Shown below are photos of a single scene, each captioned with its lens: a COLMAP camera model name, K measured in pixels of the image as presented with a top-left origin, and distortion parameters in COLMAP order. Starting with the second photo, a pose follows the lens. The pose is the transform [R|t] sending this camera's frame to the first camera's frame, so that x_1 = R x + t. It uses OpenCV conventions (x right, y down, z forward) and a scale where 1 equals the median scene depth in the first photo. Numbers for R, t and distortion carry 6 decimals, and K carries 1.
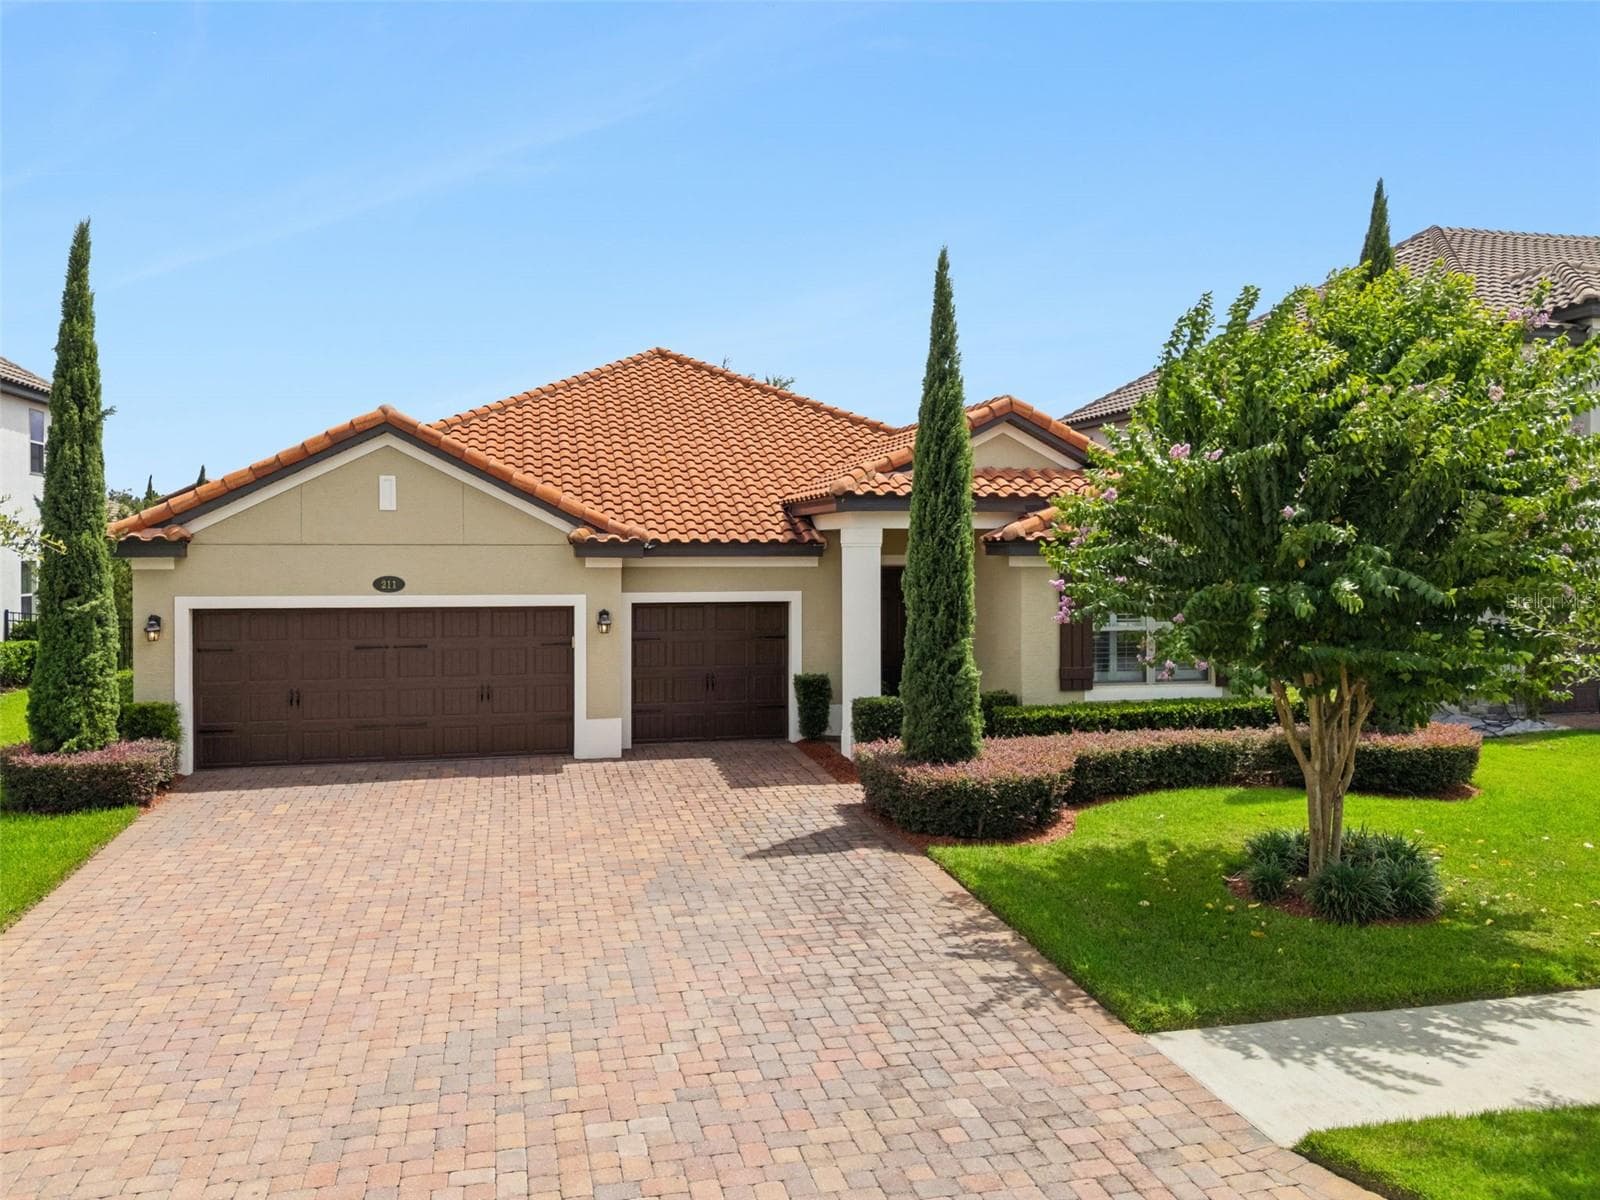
lens RADIAL K [[1194.6, 0, 800.0], [0, 1194.6, 600.0], [0, 0, 1]] dist [0.061978, -0.050354]
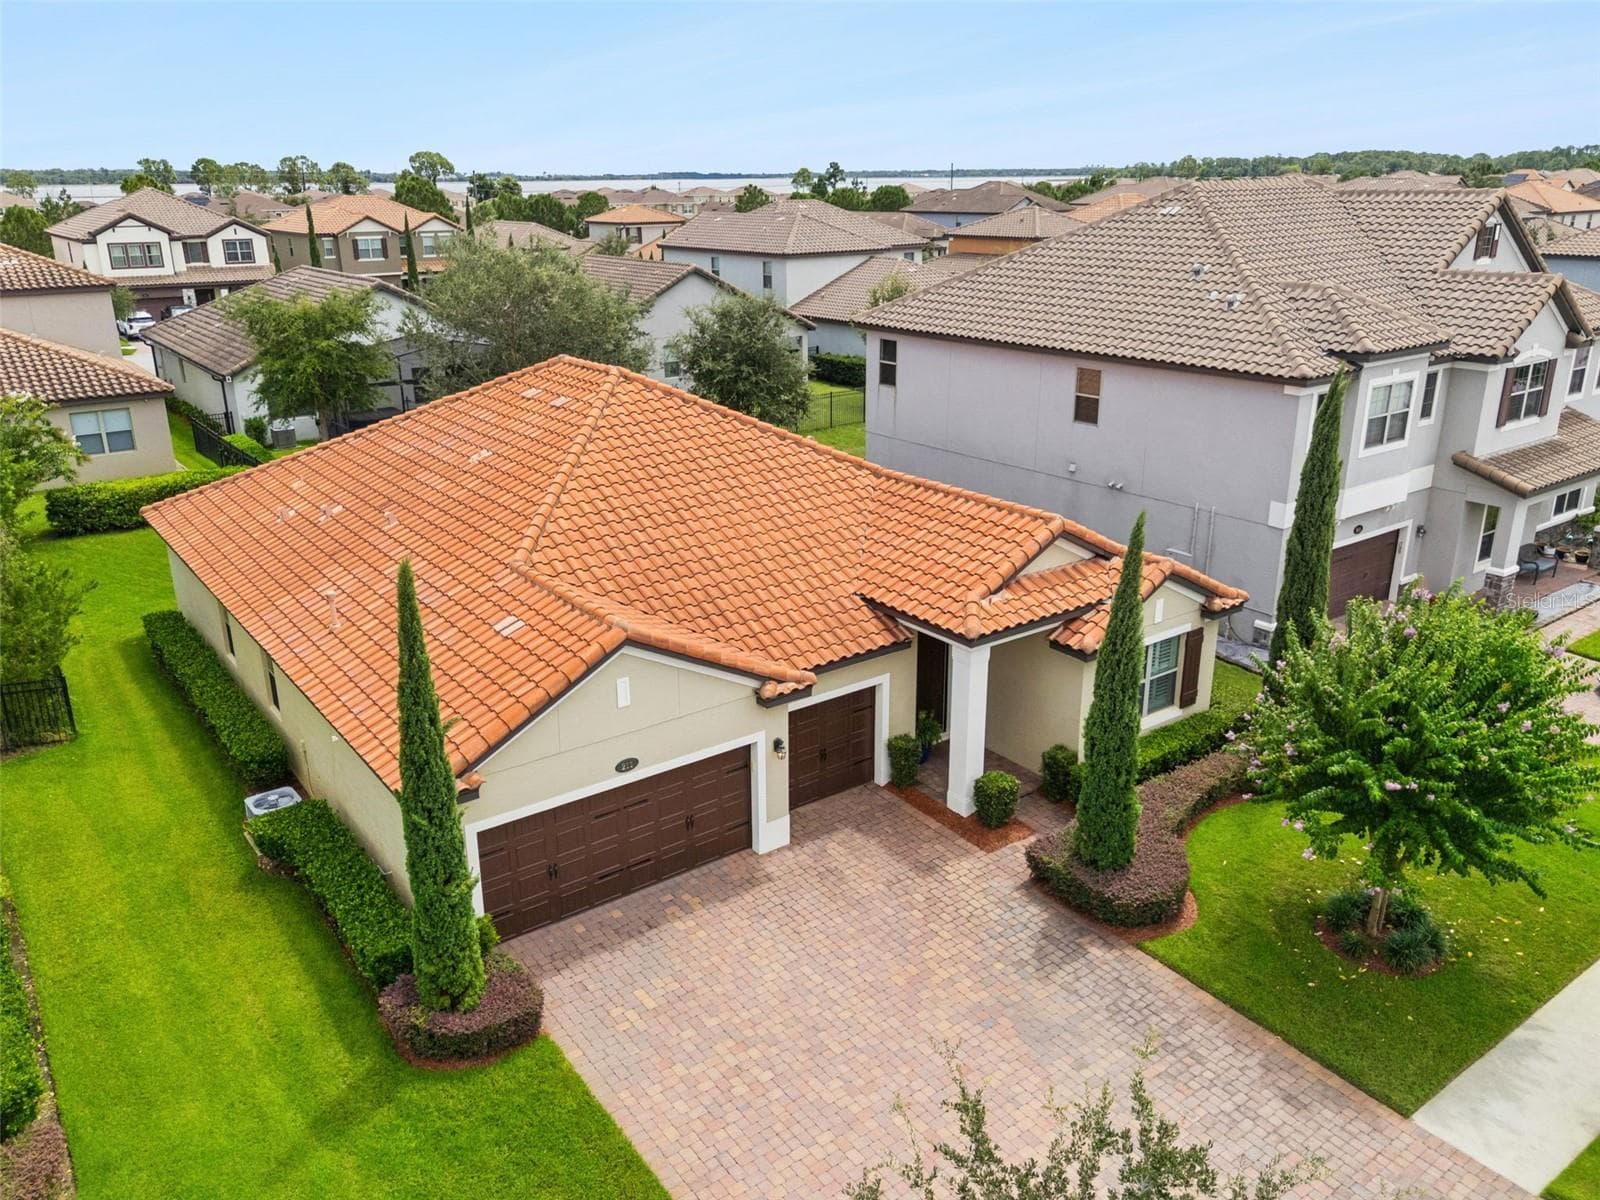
lens RADIAL K [[1194.6, 0, 800.0], [0, 1194.6, 600.0], [0, 0, 1]] dist [0.061978, -0.050354]
pose [[0.915953, -0.135455, 0.377733, -0.579636], [0.016662, 0.953332, 0.301463, -0.485646], [-0.400940, -0.269832, 0.875464, -0.016286]]
